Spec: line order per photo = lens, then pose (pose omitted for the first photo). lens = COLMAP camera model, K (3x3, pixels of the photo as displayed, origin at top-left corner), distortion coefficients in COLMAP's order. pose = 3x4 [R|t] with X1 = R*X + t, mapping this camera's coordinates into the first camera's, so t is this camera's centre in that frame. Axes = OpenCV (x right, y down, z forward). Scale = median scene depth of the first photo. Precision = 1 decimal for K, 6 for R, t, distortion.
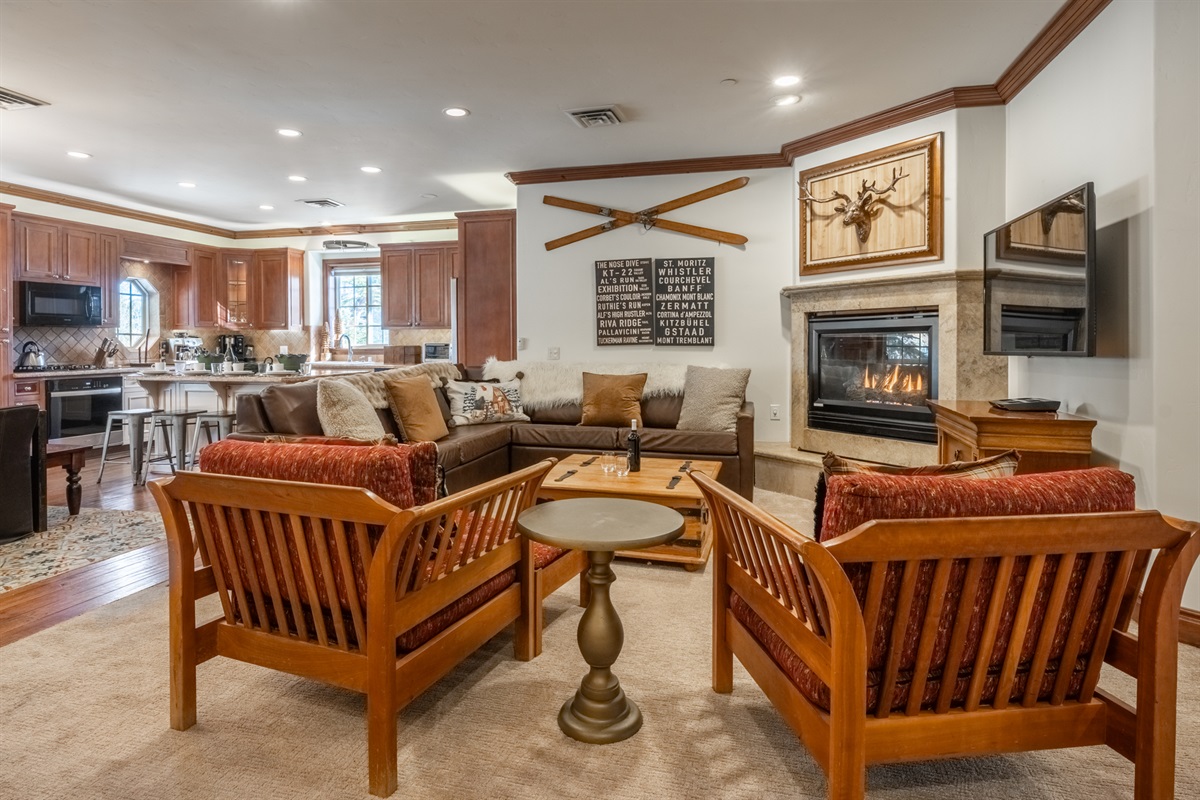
lens RADIAL K [[665.0, 0, 598.0], [0, 665.0, 351.6], [0, 0, 1]] dist [-0.002291, -0.001132]
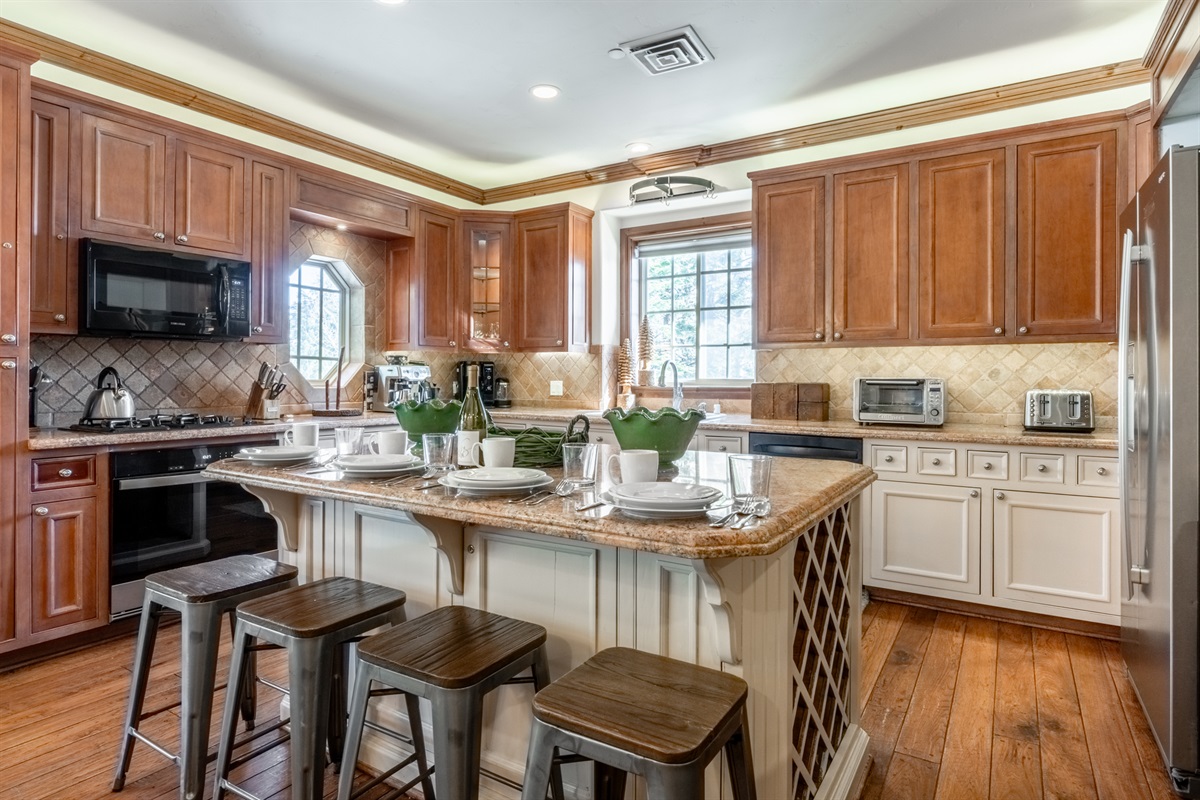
lens RADIAL K [[669.0, 0, 595.3], [0, 669.0, 380.2], [0, 0, 1]] dist [-0.003593, -0.002731]
pose [[0.948097, 0.009254, -0.317846, -0.387195], [-0.012618, 0.999884, -0.008526, -0.006683], [0.317731, 0.012094, 0.948104, 0.695495]]
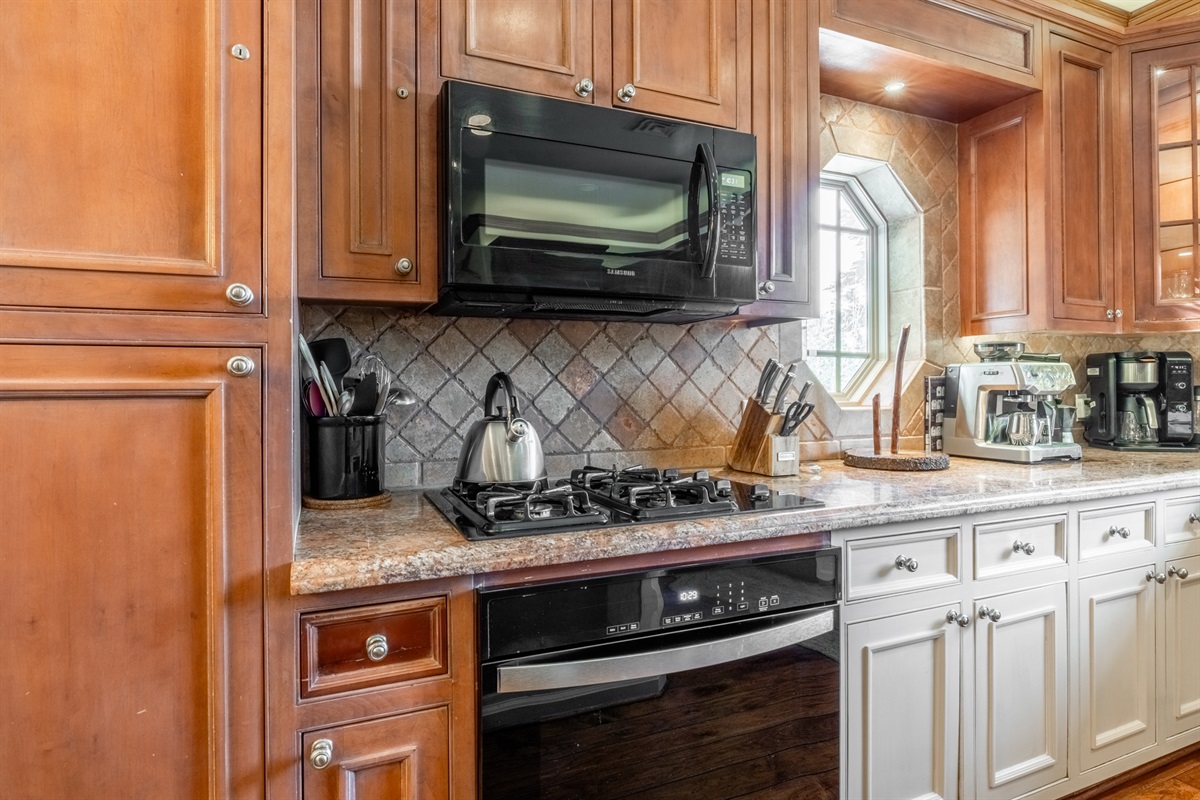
lens RADIAL K [[669.0, 0, 595.3], [0, 669.0, 380.2], [0, 0, 1]] dist [-0.003593, -0.002731]
pose [[0.617425, -0.011335, -0.786548, -0.695883], [-0.005724, 0.999805, -0.018902, -0.009184], [0.786609, 0.016173, 0.617240, 0.944199]]
